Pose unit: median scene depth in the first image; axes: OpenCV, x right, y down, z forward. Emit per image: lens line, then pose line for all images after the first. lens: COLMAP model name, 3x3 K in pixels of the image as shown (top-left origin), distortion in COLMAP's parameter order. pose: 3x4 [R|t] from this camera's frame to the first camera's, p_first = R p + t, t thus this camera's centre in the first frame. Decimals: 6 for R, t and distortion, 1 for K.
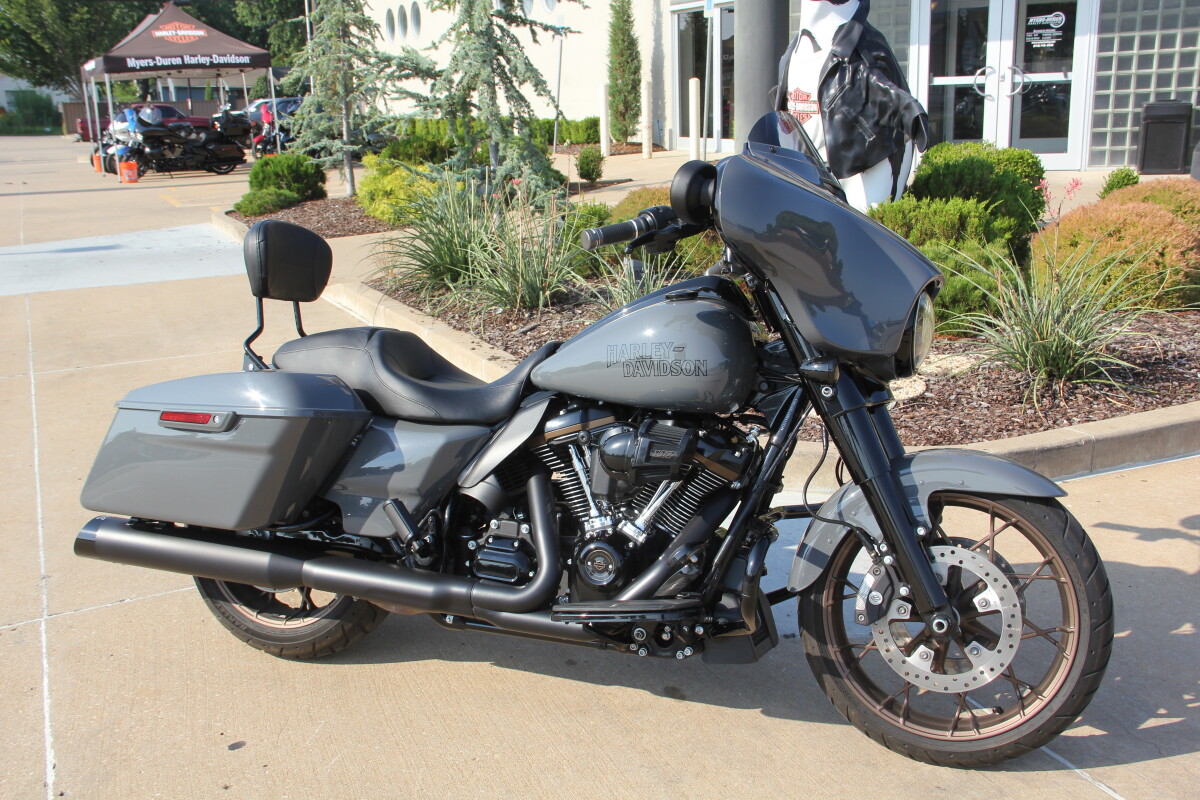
lens RADIAL K [[1224.1, 0, 596.7], [0, 1224.1, 432.5], [0, 0, 1]] dist [-0.112992, 0.315557]
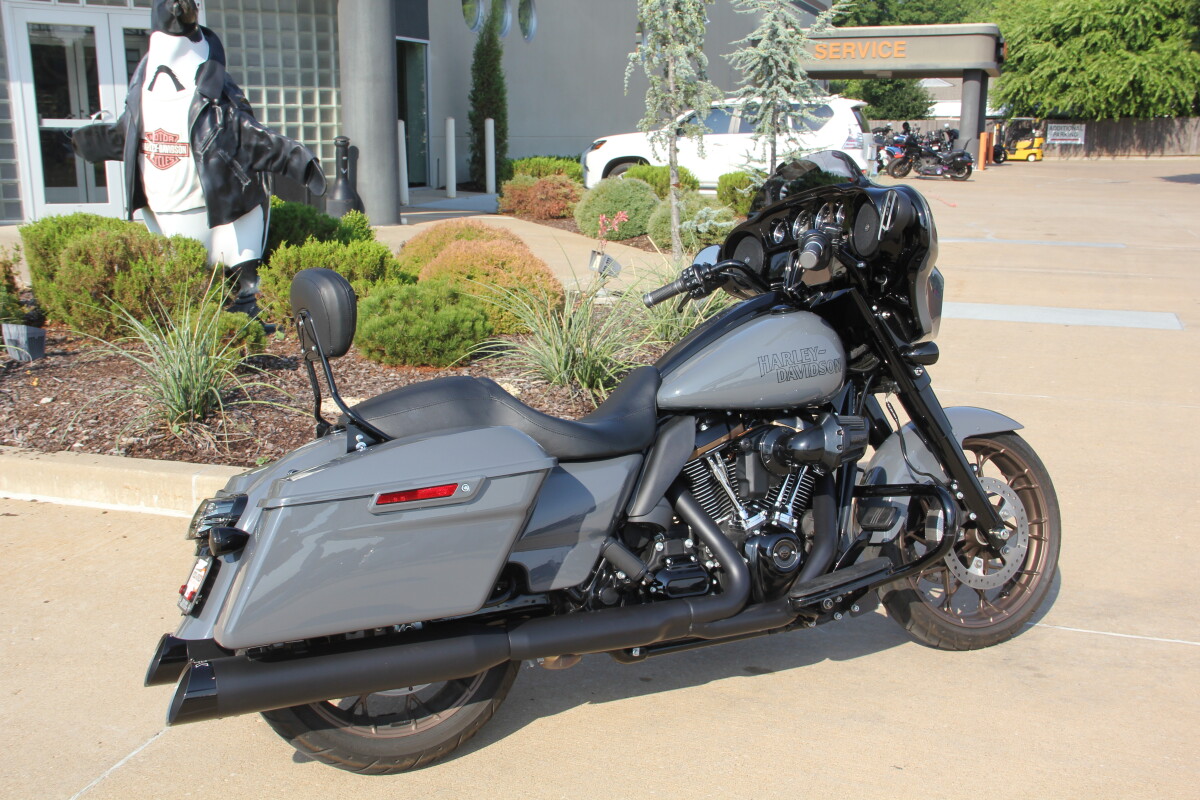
lens RADIAL K [[1296.7, 0, 599.0], [0, 1296.7, 419.5], [0, 0, 1]] dist [0.009795, 0.017830]
pose [[0.677078, -0.128405, 0.724623, -0.803264], [0.173780, 0.984710, 0.012116, -0.046569], [-0.715099, 0.117721, 0.689039, 0.246531]]
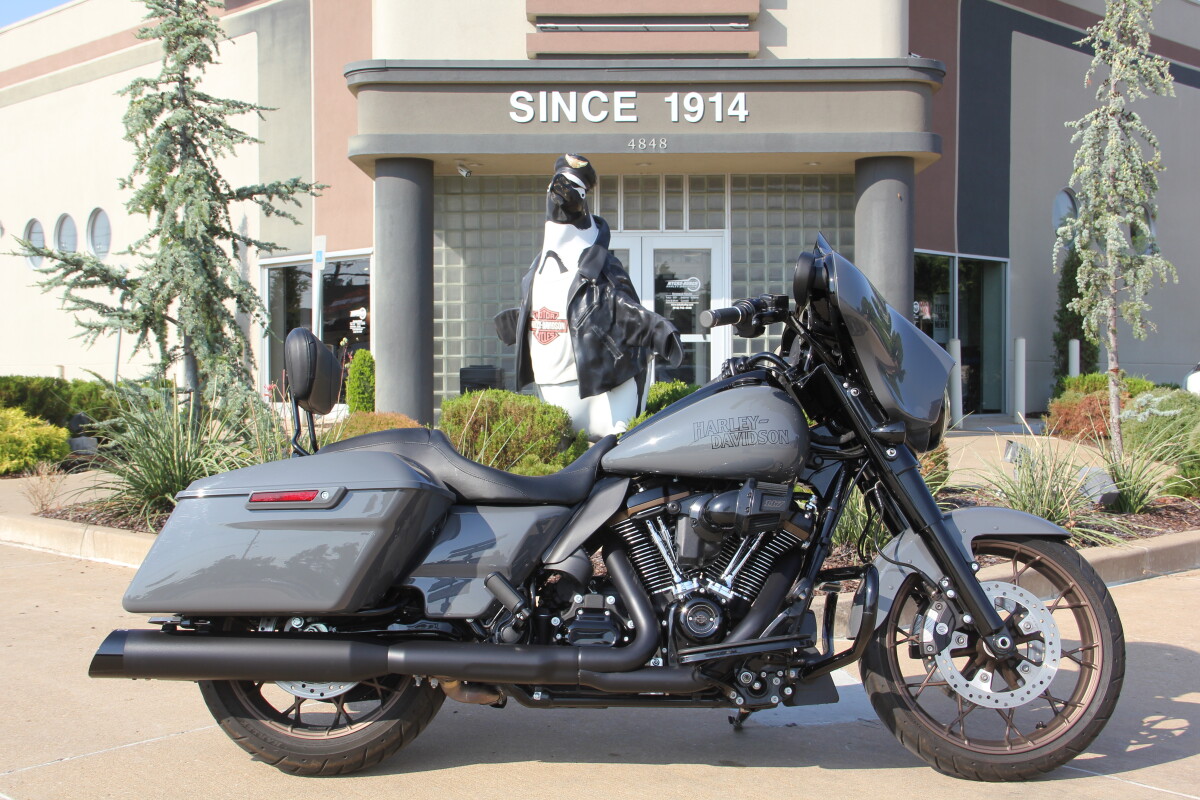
lens RADIAL K [[1432.6, 0, 597.2], [0, 1432.6, 427.5], [0, 0, 1]] dist [-0.016850, 0.310300]
pose [[0.939549, 0.018572, 0.341910, -0.444722], [0.063931, 0.971455, -0.228447, 0.193332], [-0.336393, 0.236496, 0.911542, -0.151577]]
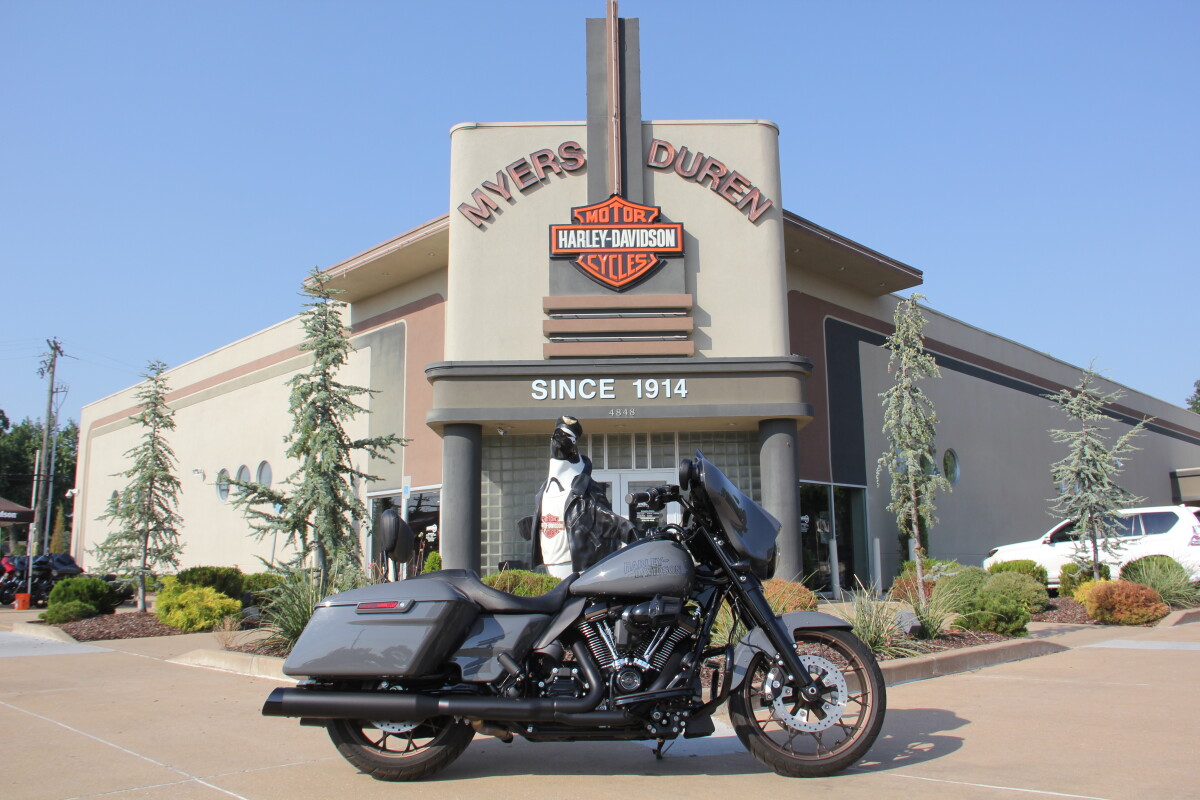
lens RADIAL K [[997.3, 0, 600.0], [0, 997.3, 400.0], [0, 0, 1]] dist [-0.176746, 0.120689]
pose [[0.939791, 0.078938, 0.332509, -0.465412], [0.076098, 0.900194, -0.428789, 0.298748], [-0.333171, 0.428275, 0.839987, -0.318947]]
